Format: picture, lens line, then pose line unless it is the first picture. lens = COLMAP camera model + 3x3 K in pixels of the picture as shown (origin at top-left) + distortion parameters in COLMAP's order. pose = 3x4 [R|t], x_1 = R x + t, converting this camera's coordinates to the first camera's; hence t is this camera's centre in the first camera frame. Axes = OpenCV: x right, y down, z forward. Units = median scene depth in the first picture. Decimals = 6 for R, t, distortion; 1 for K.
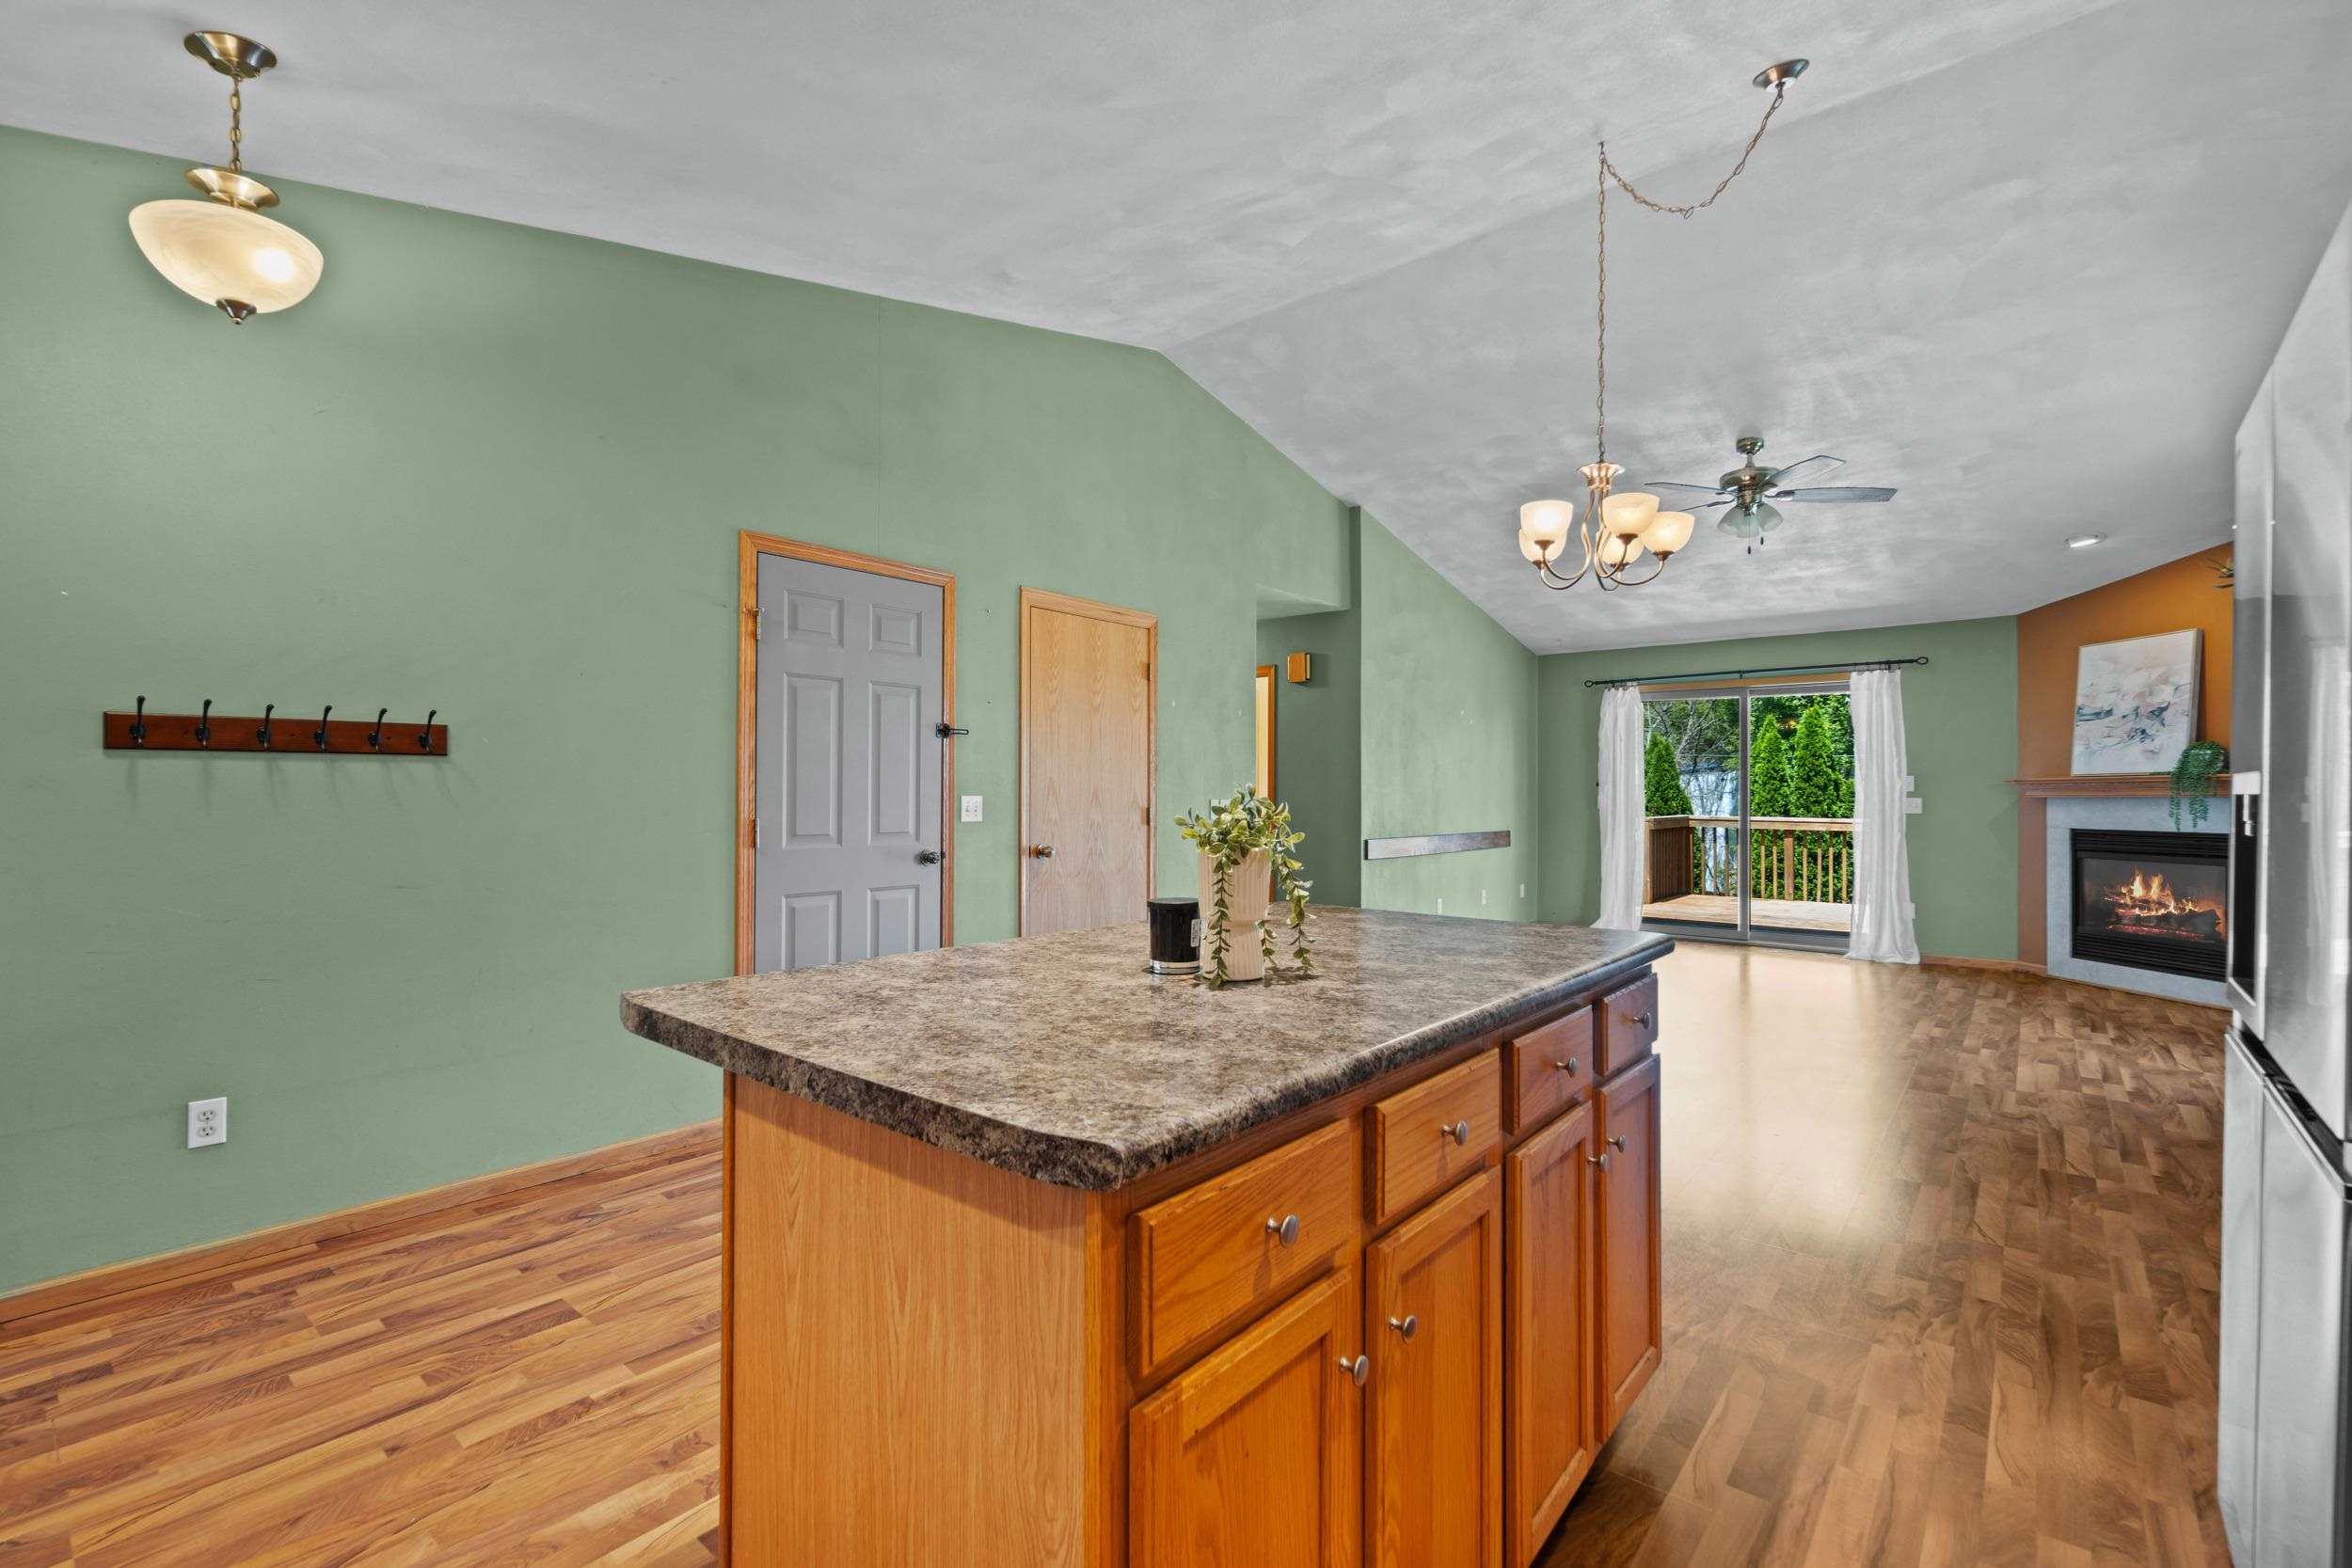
lens RADIAL K [[1034.9, 0, 1176.8], [0, 1034.9, 794.0], [0, 0, 1]] dist [0.010063, -0.003124]
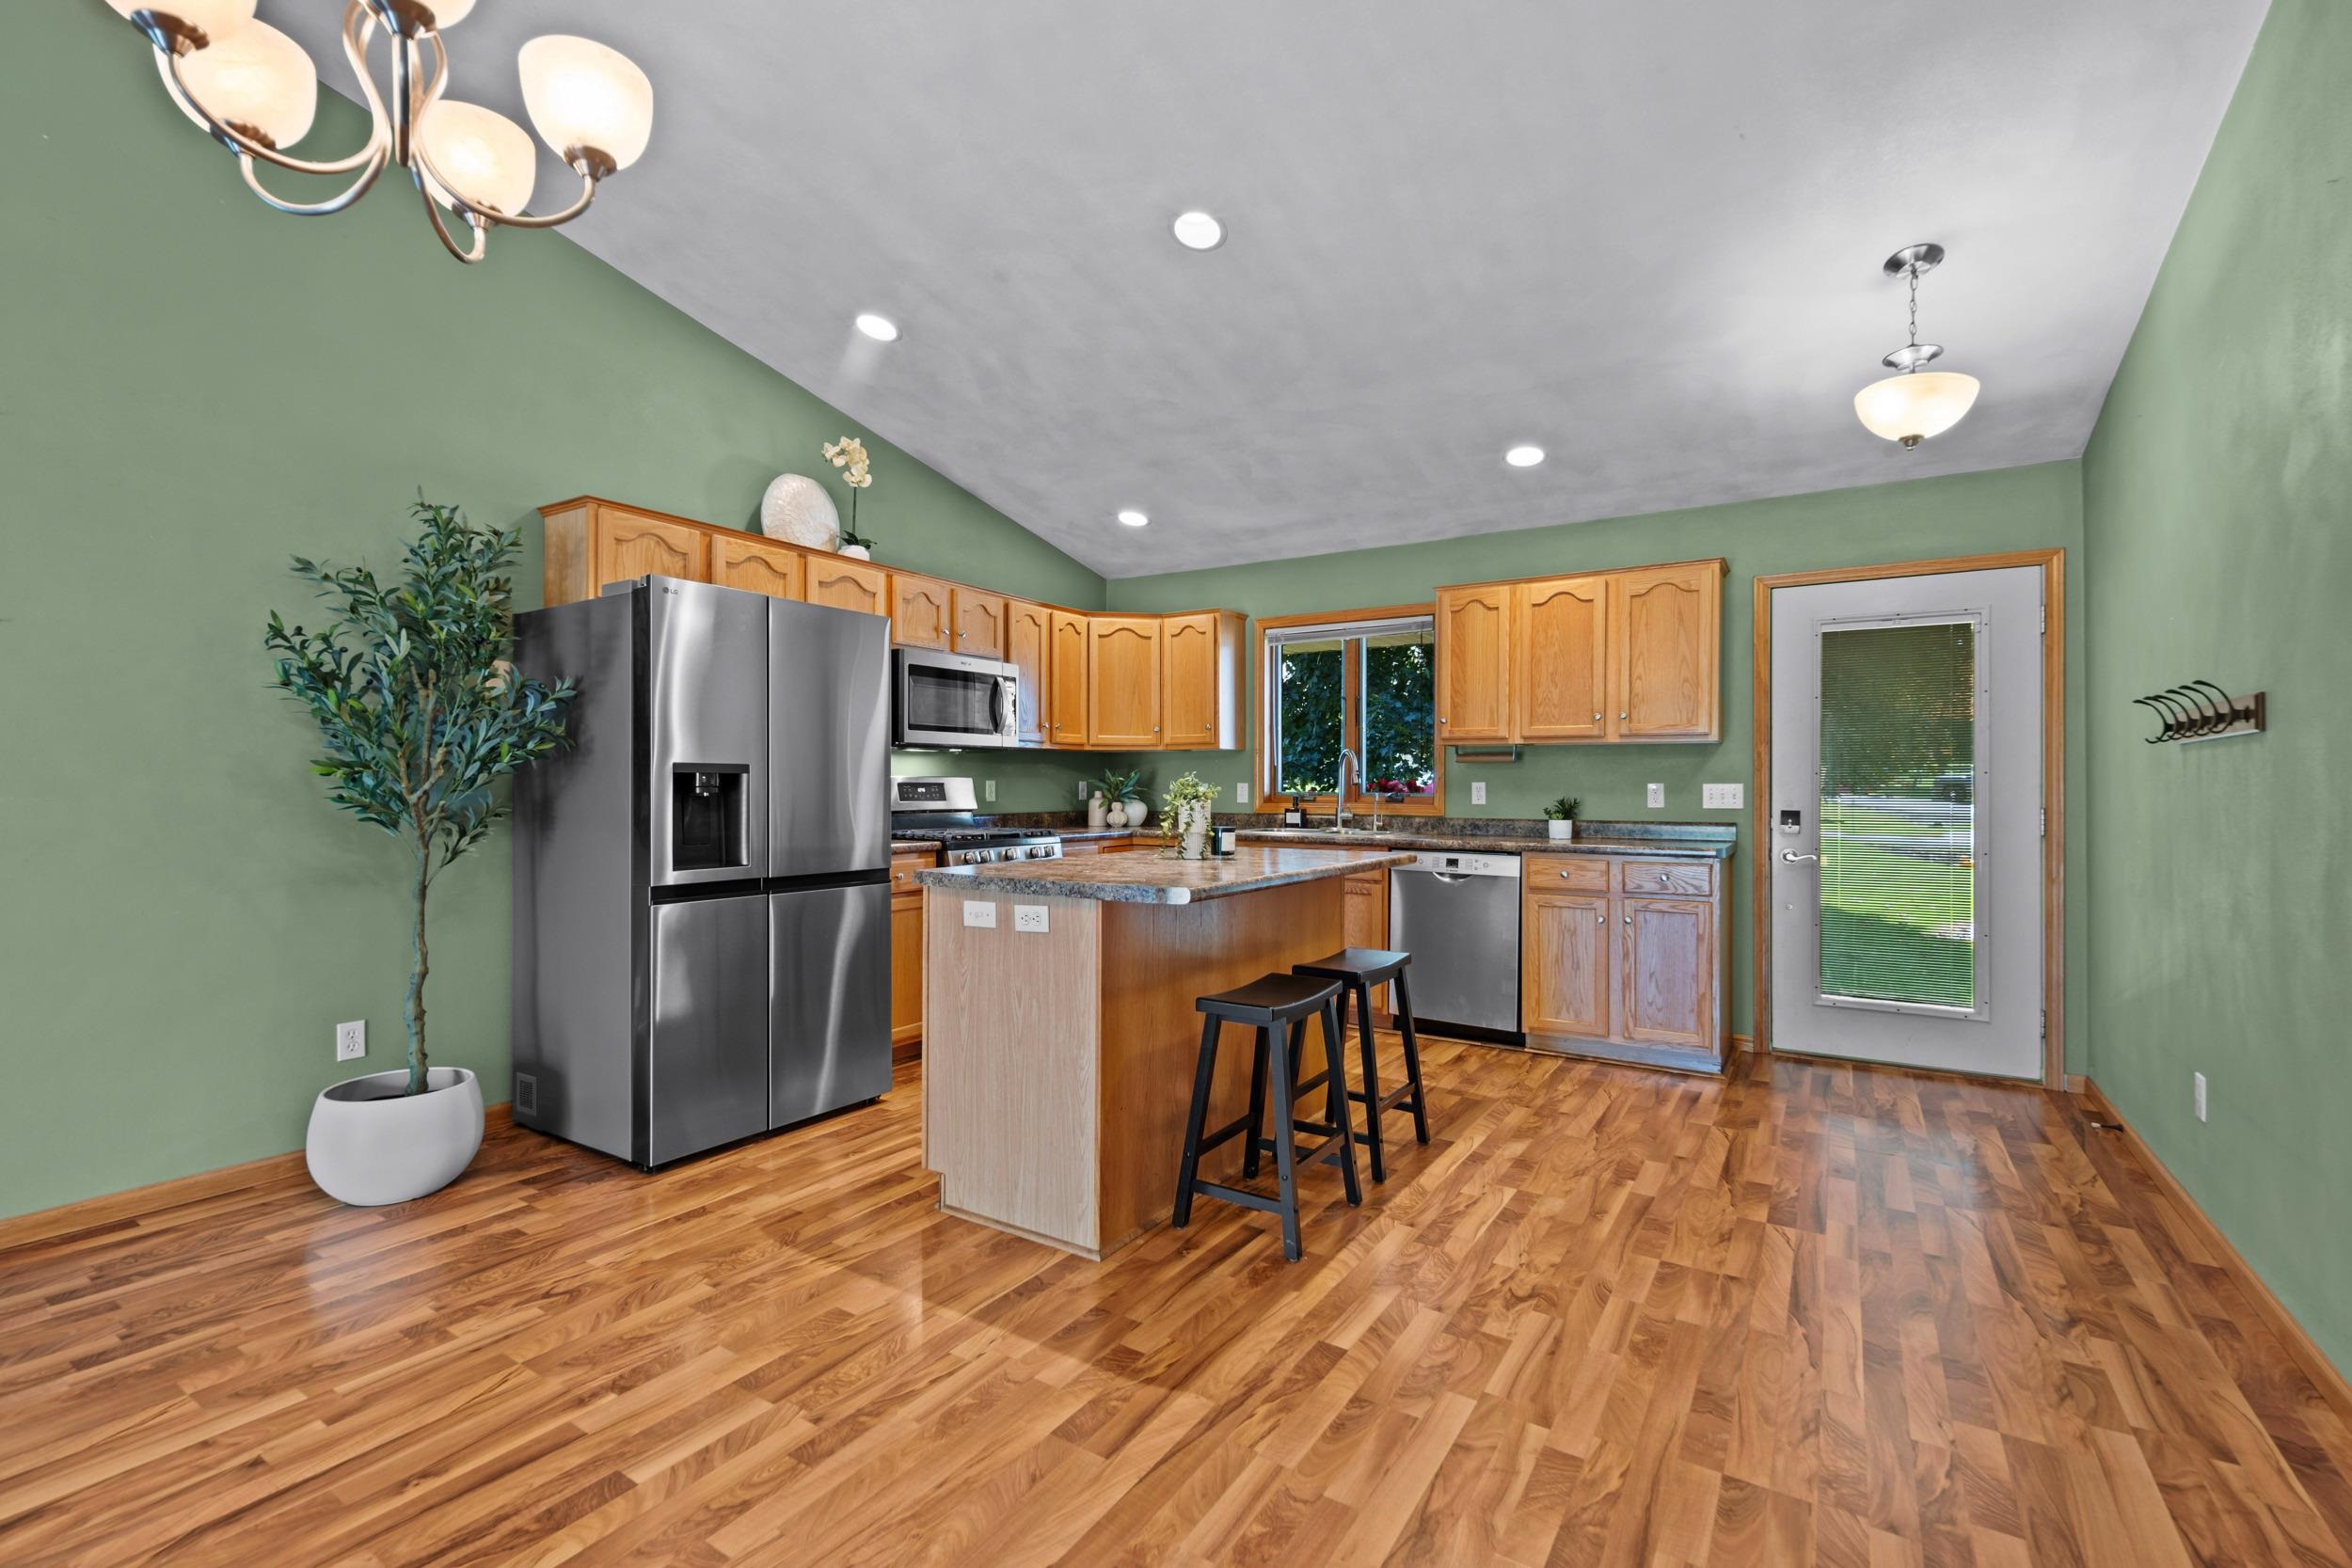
lens RADIAL K [[1034.9, 0, 1157.8], [0, 1034.9, 791.7], [0, 0, 1]] dist [0.010063, -0.003124]
pose [[-0.993431, -0.007814, -0.114168, 0.108915], [-0.008672, 0.999938, 0.007020, 0.004525], [0.114106, 0.007963, -0.993437, 0.893477]]
